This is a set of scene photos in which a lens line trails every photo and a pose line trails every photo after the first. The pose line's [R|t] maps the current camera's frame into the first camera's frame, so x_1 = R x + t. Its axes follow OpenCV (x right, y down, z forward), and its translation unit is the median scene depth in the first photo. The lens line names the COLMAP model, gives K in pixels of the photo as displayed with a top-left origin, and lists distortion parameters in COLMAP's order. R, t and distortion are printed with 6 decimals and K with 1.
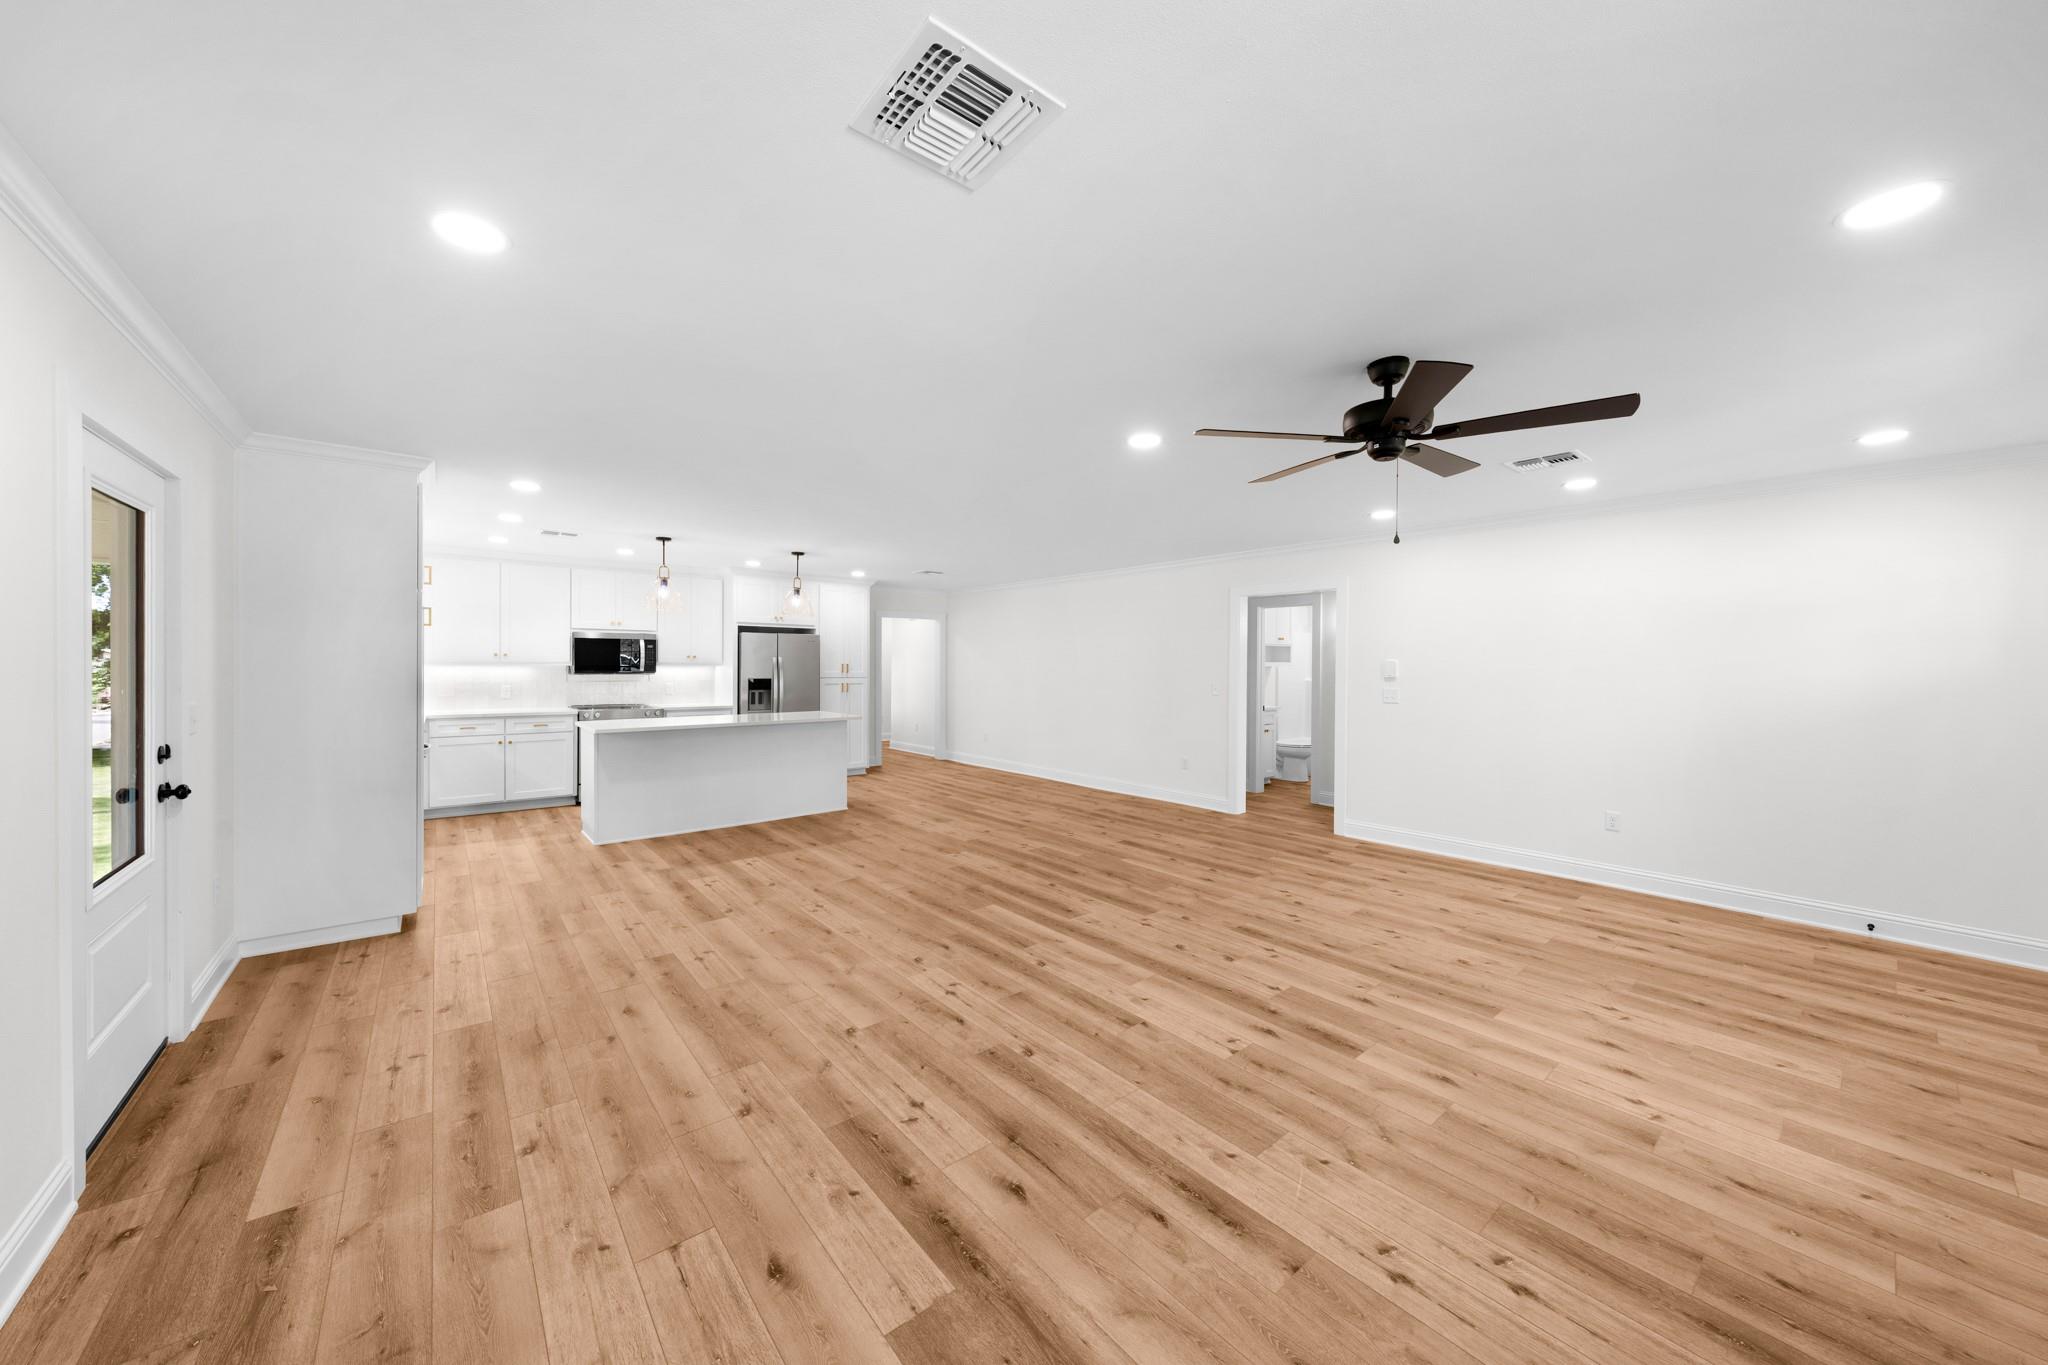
lens RADIAL K [[687.4, 0, 1011.4], [0, 687.4, 676.6], [0, 0, 1]] dist [-0.002679, -0.000163]
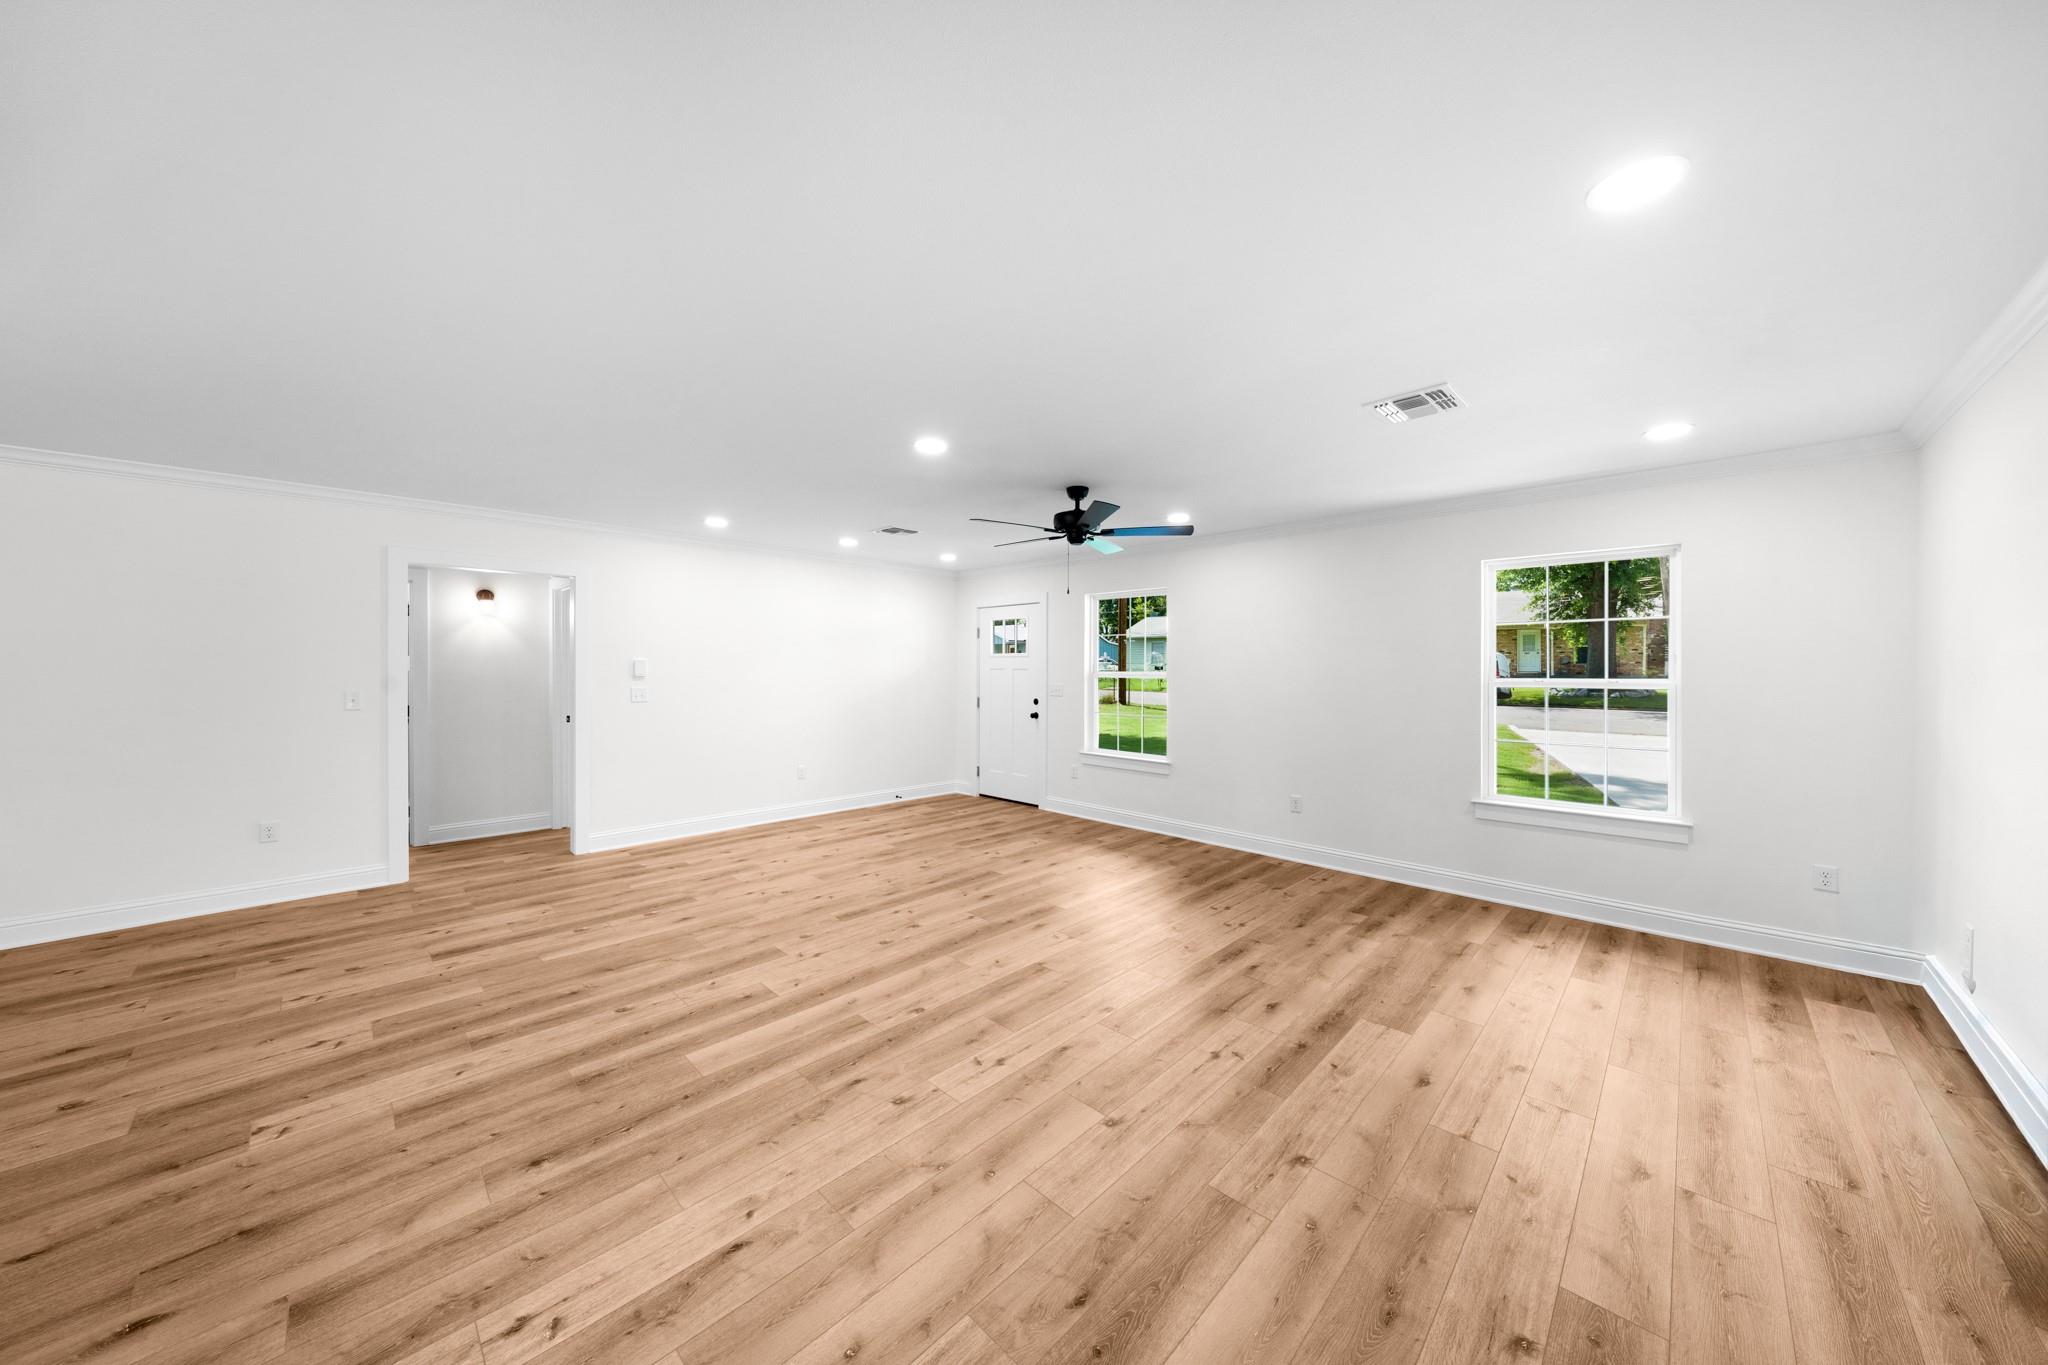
lens RADIAL K [[687.4, 0, 1008.9], [0, 687.4, 670.0], [0, 0, 1]] dist [-0.002679, -0.000163]
pose [[-0.086062, -0.009912, 0.996240, -0.820562], [0.013881, 0.999842, 0.011147, -0.016719], [-0.996193, 0.014788, -0.085911, 0.955337]]
